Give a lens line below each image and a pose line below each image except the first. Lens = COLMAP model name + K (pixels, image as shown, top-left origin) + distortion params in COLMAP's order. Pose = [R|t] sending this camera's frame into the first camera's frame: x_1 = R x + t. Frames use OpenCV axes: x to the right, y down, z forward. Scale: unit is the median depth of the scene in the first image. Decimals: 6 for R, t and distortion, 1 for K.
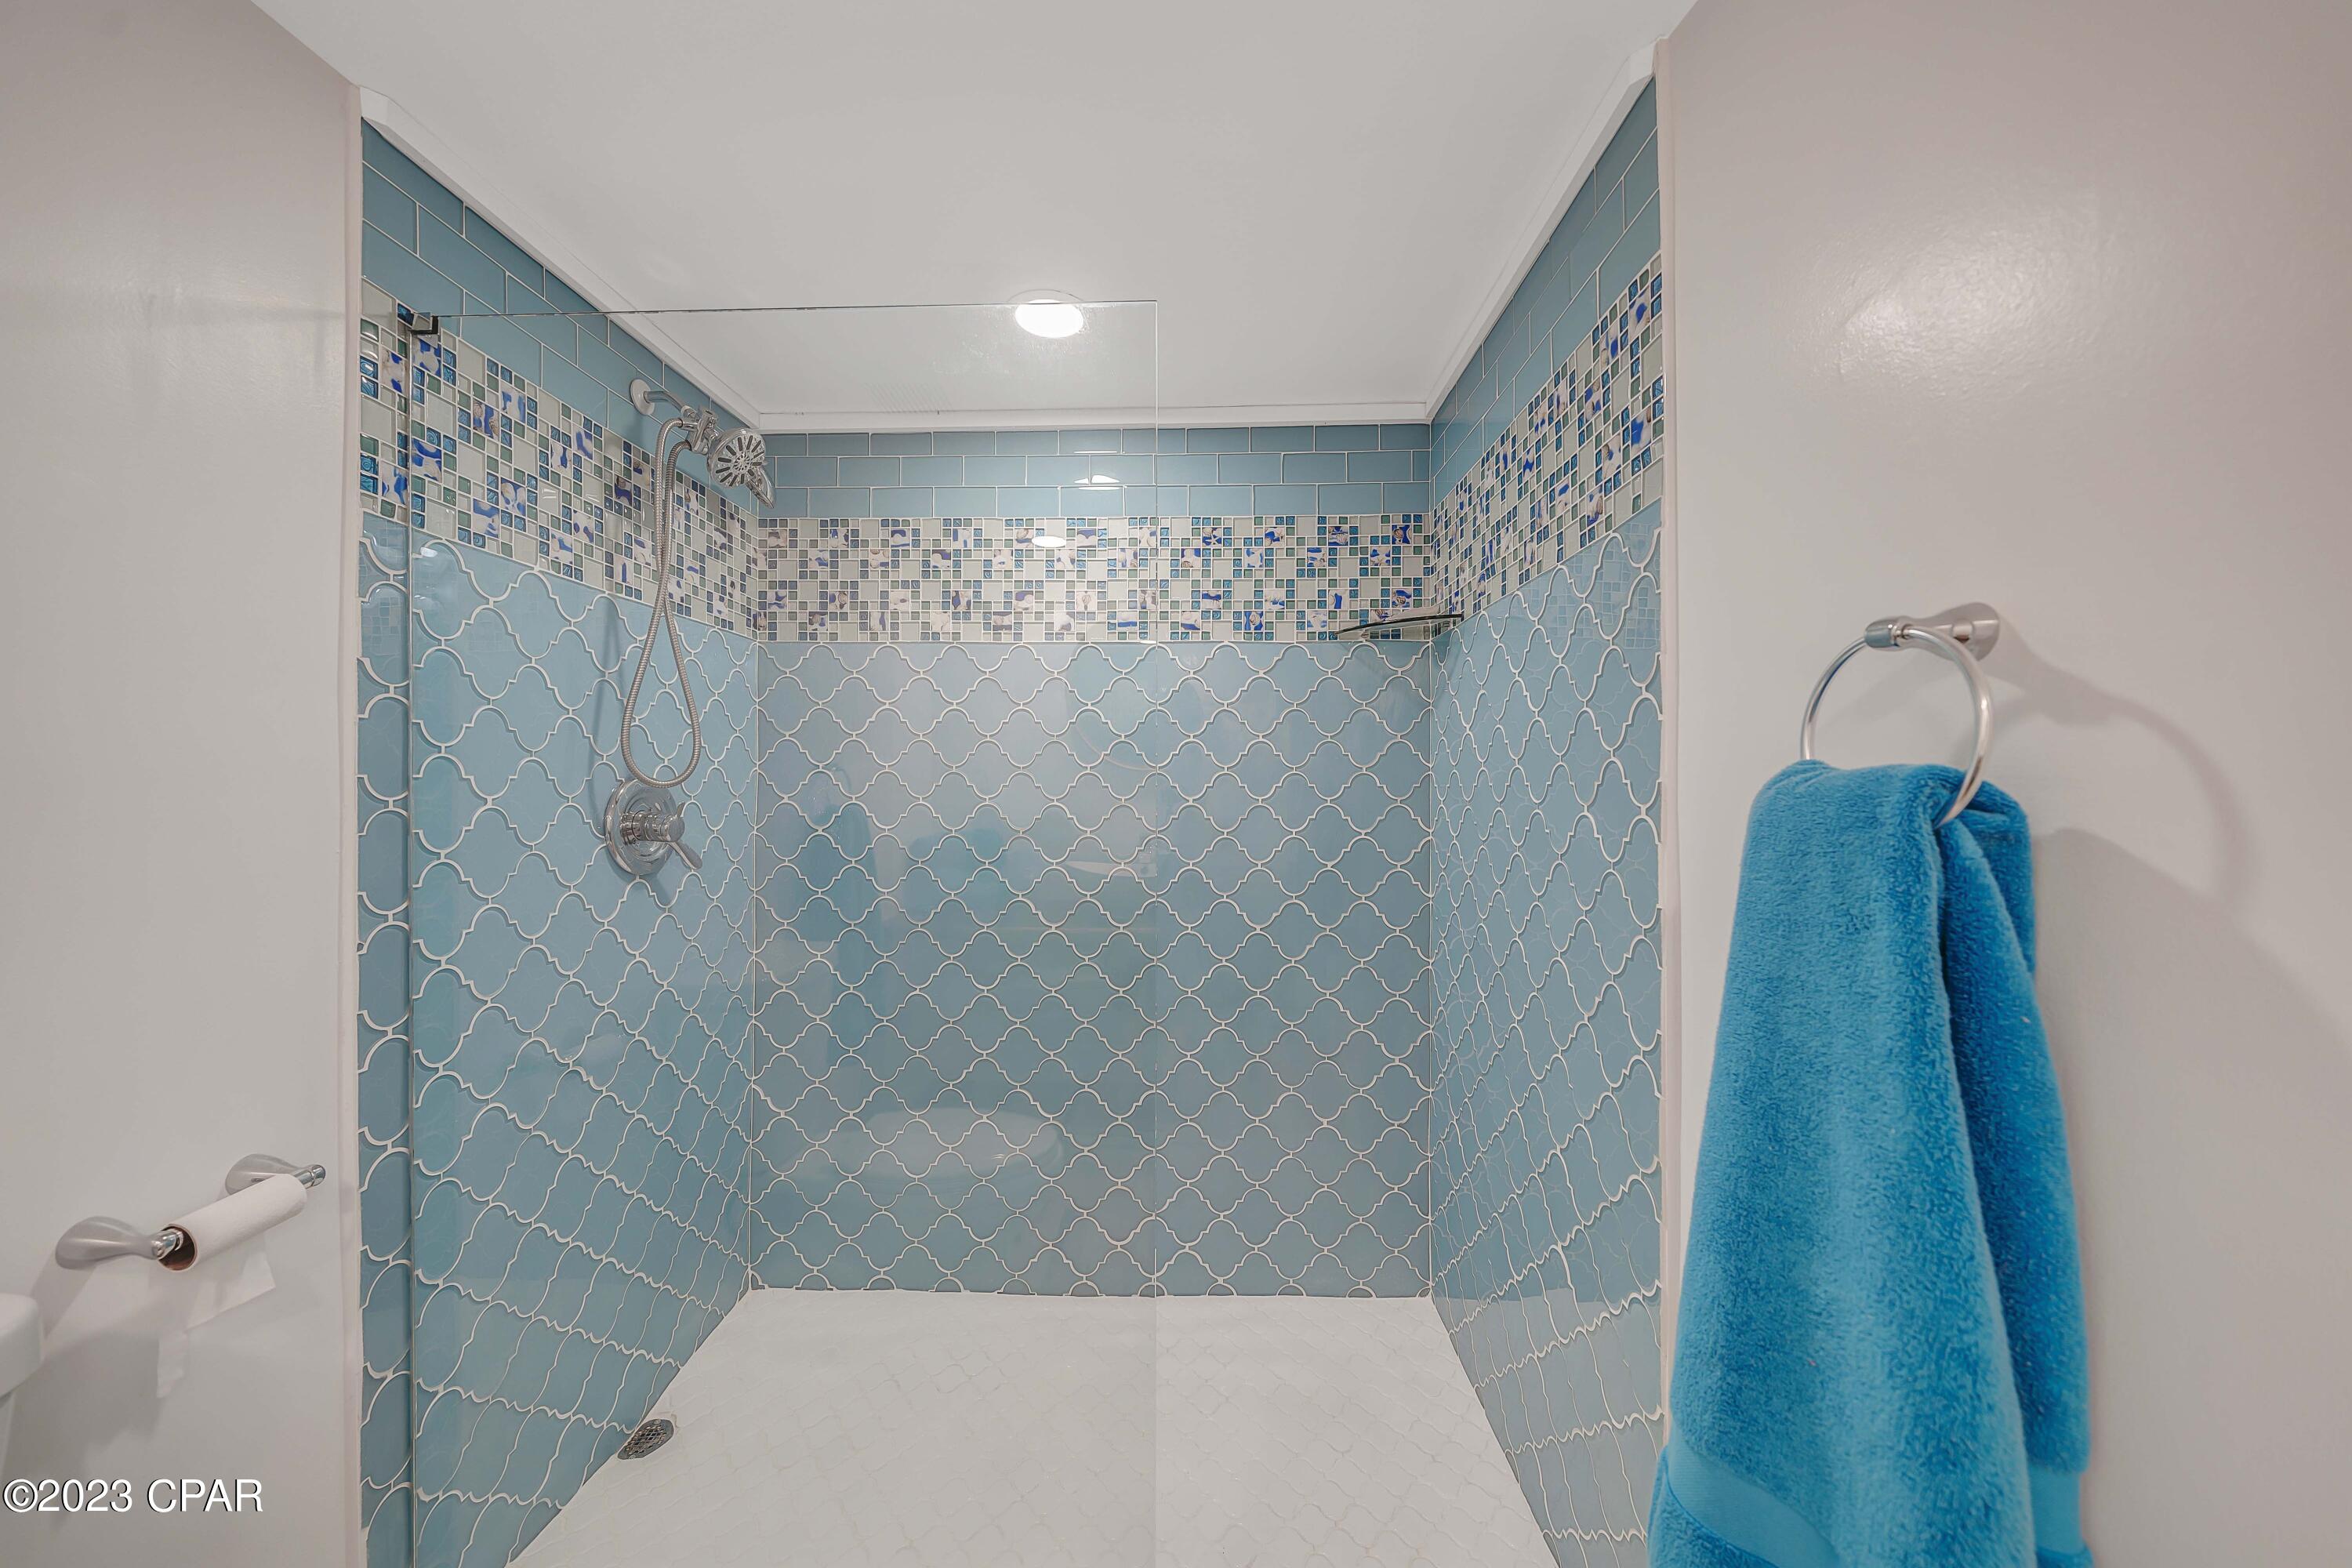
lens RADIAL K [[822.5, 0, 1169.8], [0, 822.5, 784.0], [0, 0, 1]] dist [-0.003505, -0.000161]
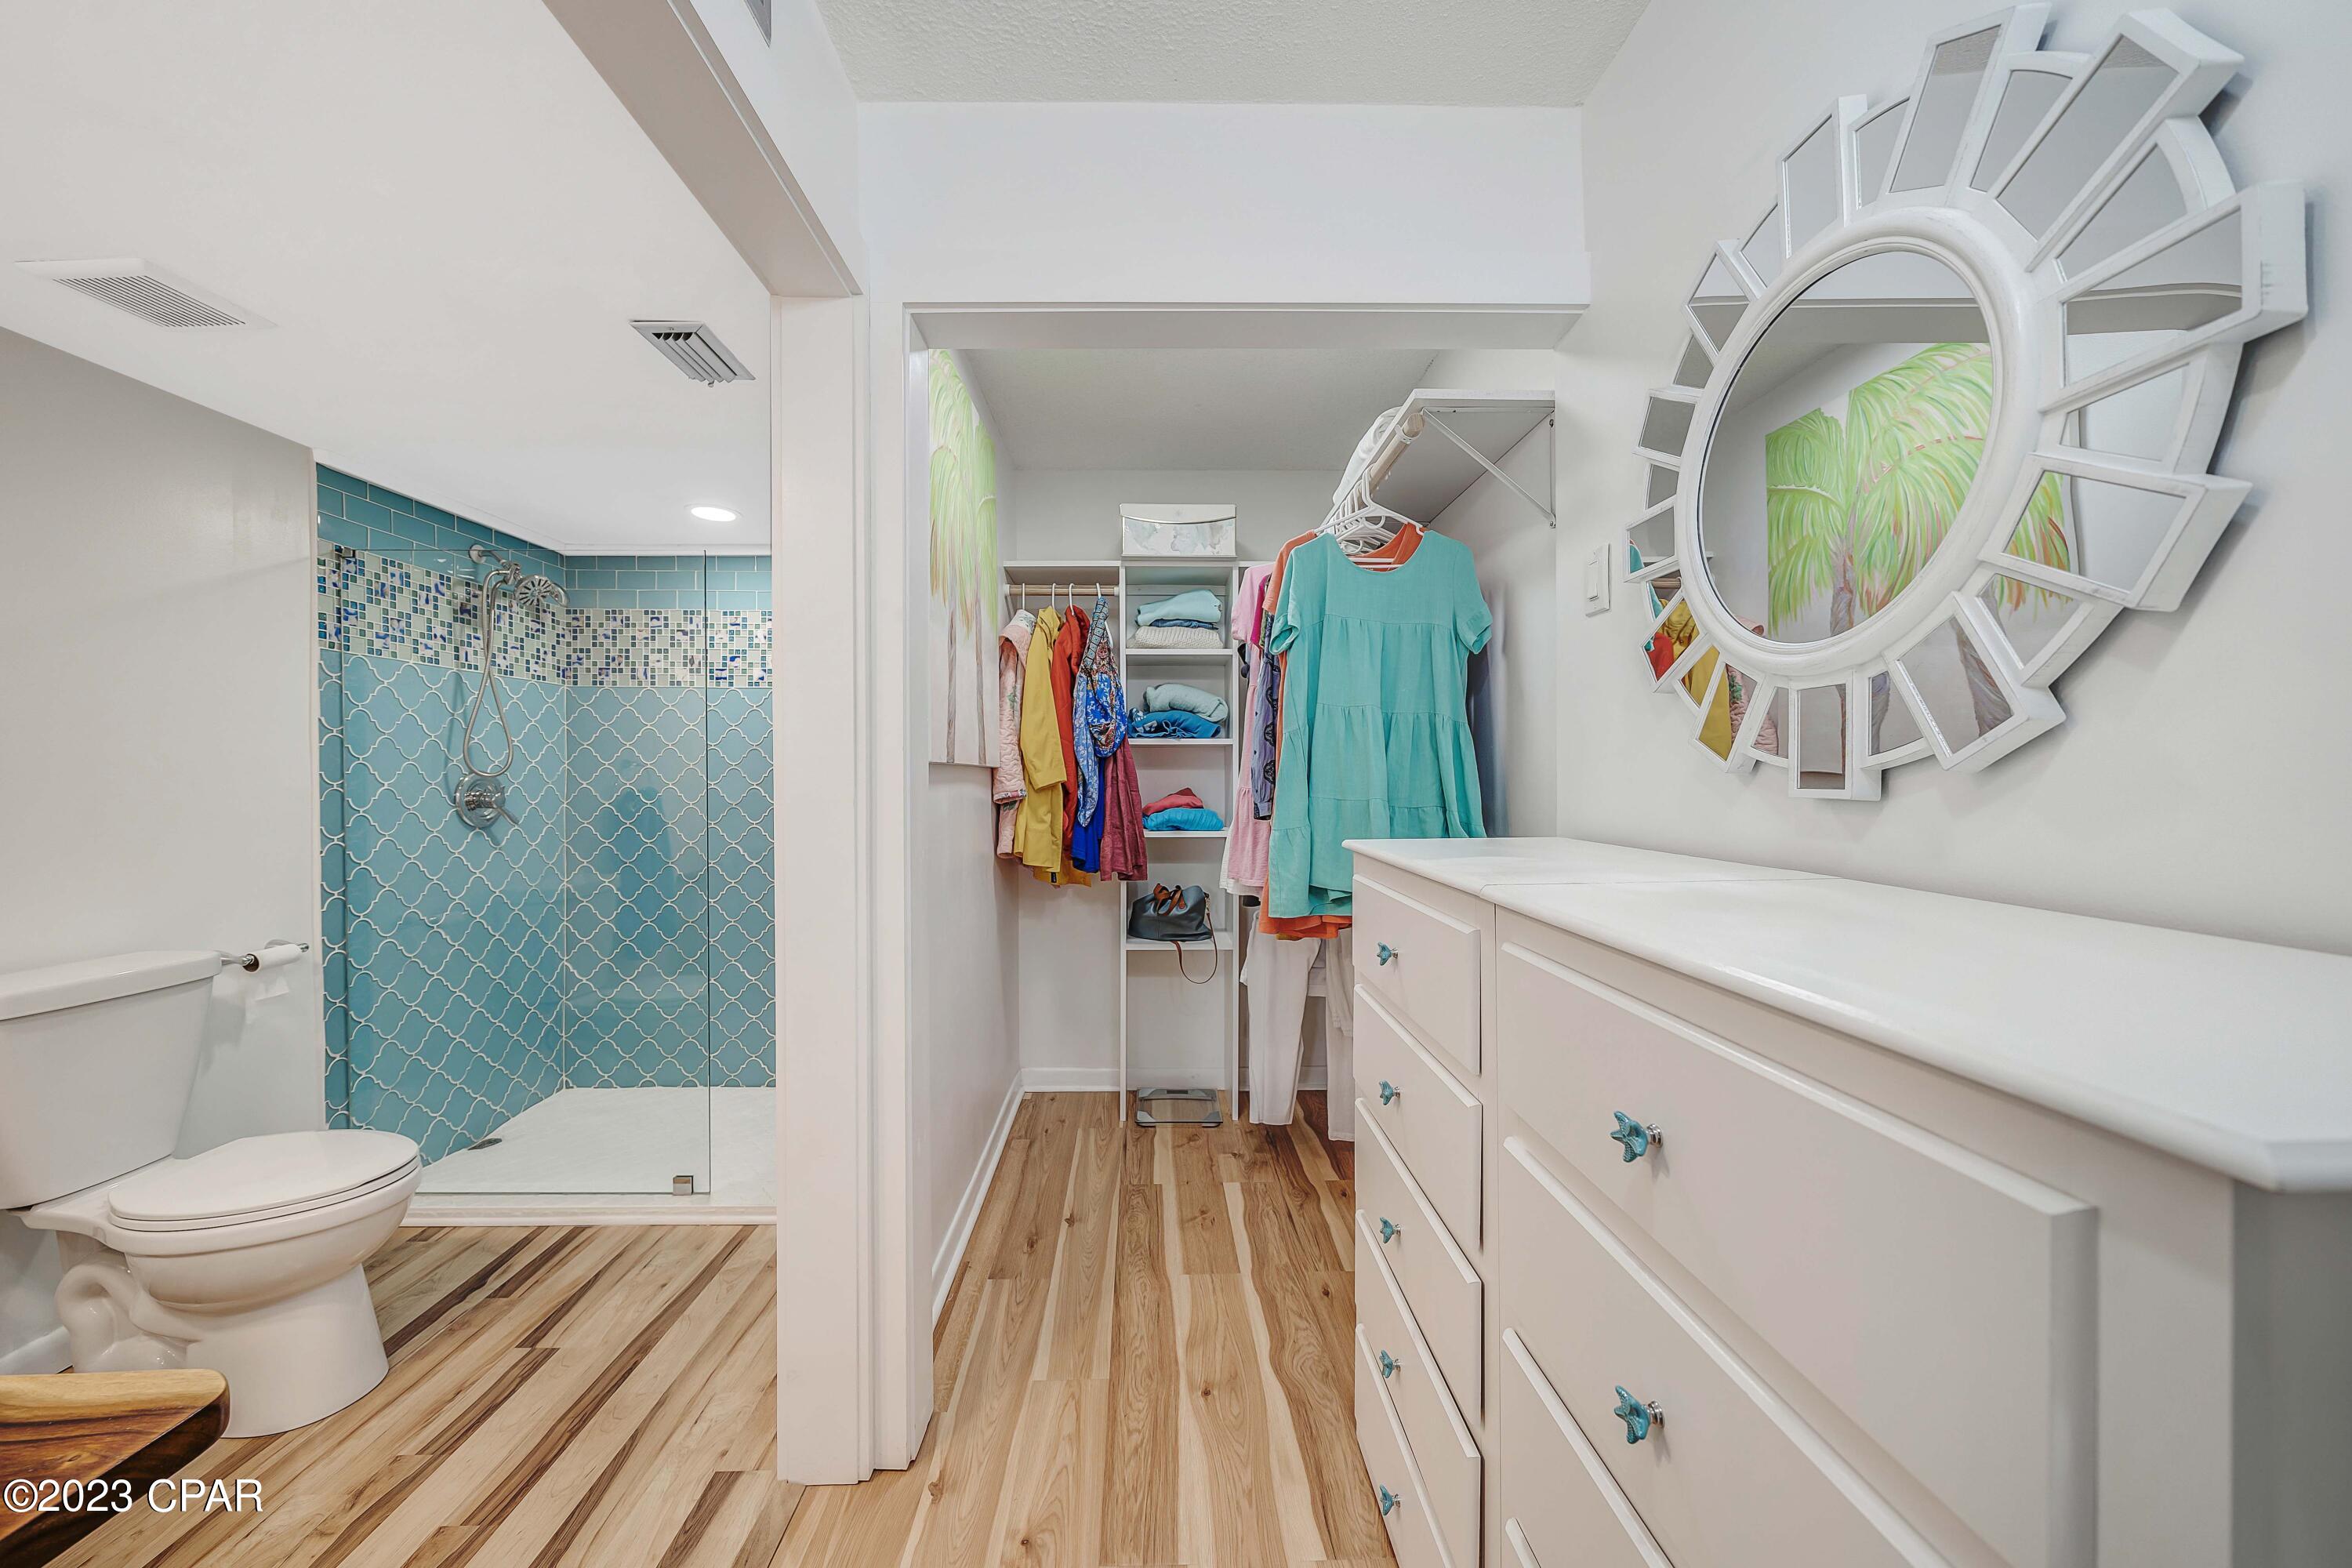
lens RADIAL K [[821.2, 0, 1159.7], [0, 821.2, 783.8], [0, 0, 1]] dist [-0.004685, 0.000483]
pose [[0.998942, -0.000711, 0.045976, 0.619302], [0.000055, 0.999898, 0.014262, -0.006485], [-0.045982, -0.014244, 0.998841, -0.692677]]
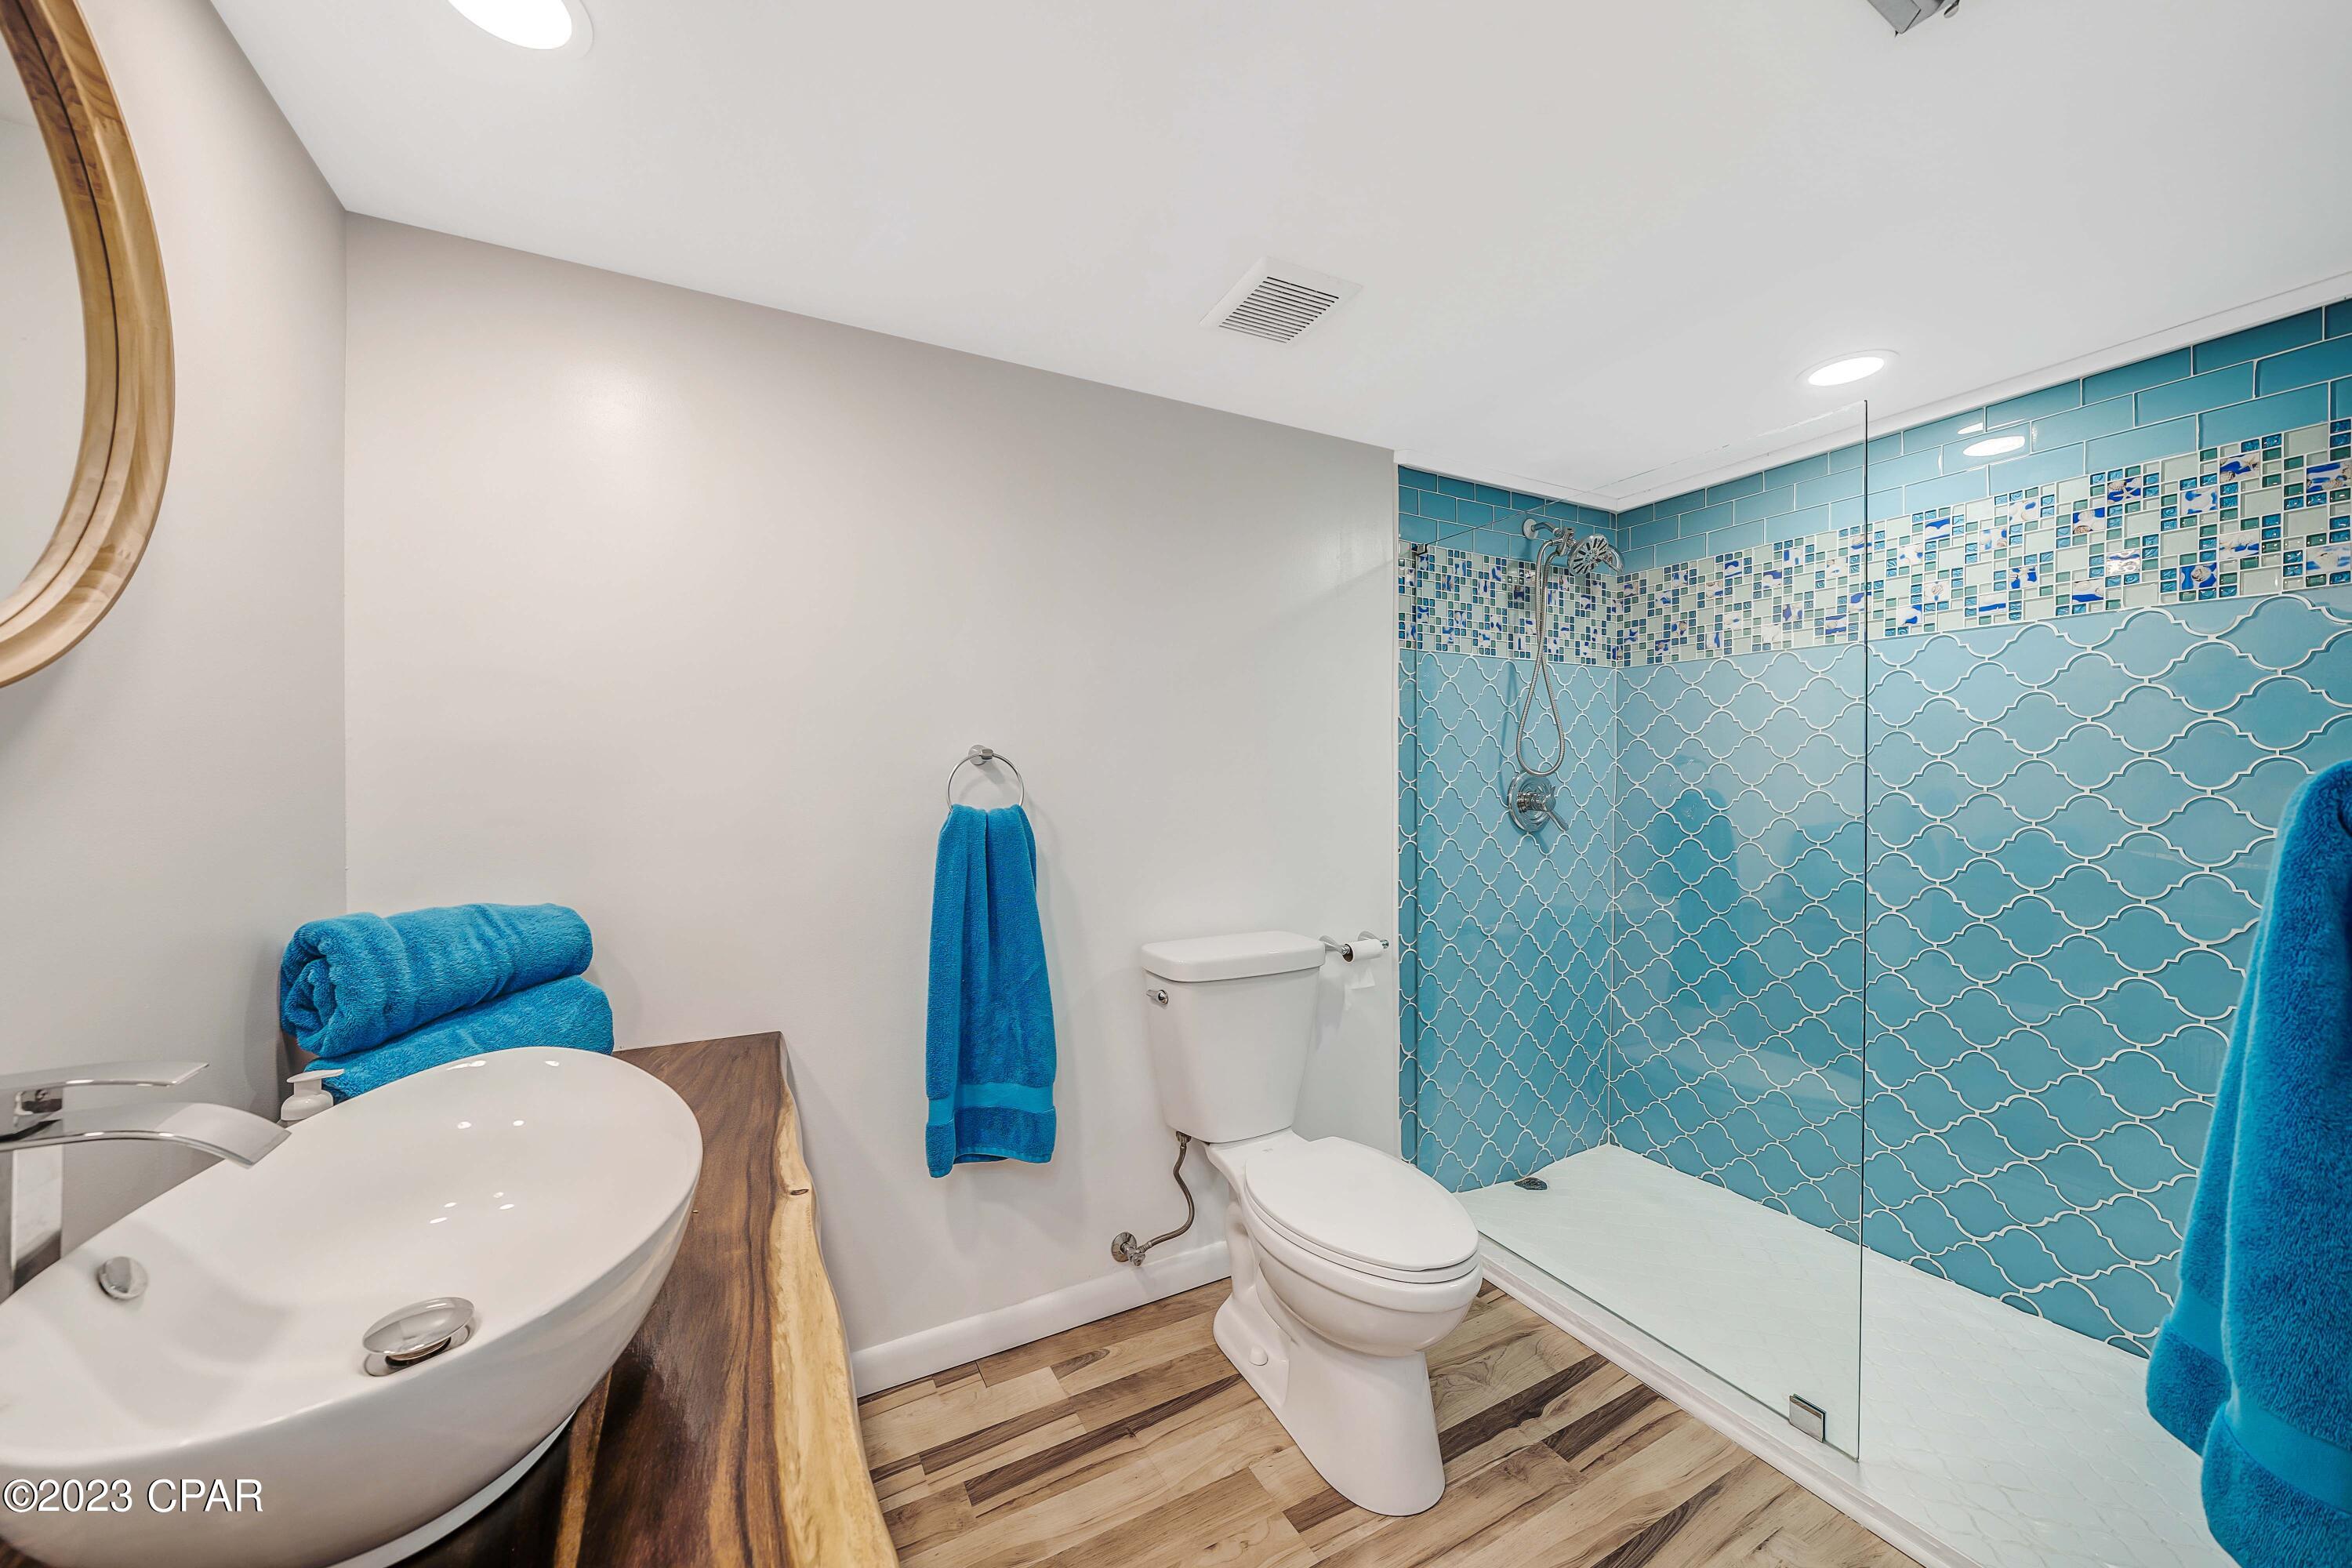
lens RADIAL K [[825.8, 0, 1135.9], [0, 825.8, 784.7], [0, 0, 1]] dist [-0.005857, 0.000025]
pose [[0.478098, 0.006951, -0.878279, 0.333274], [0.005164, 0.999929, 0.010725, -0.001071], [0.878291, -0.009663, 0.478029, -0.366725]]
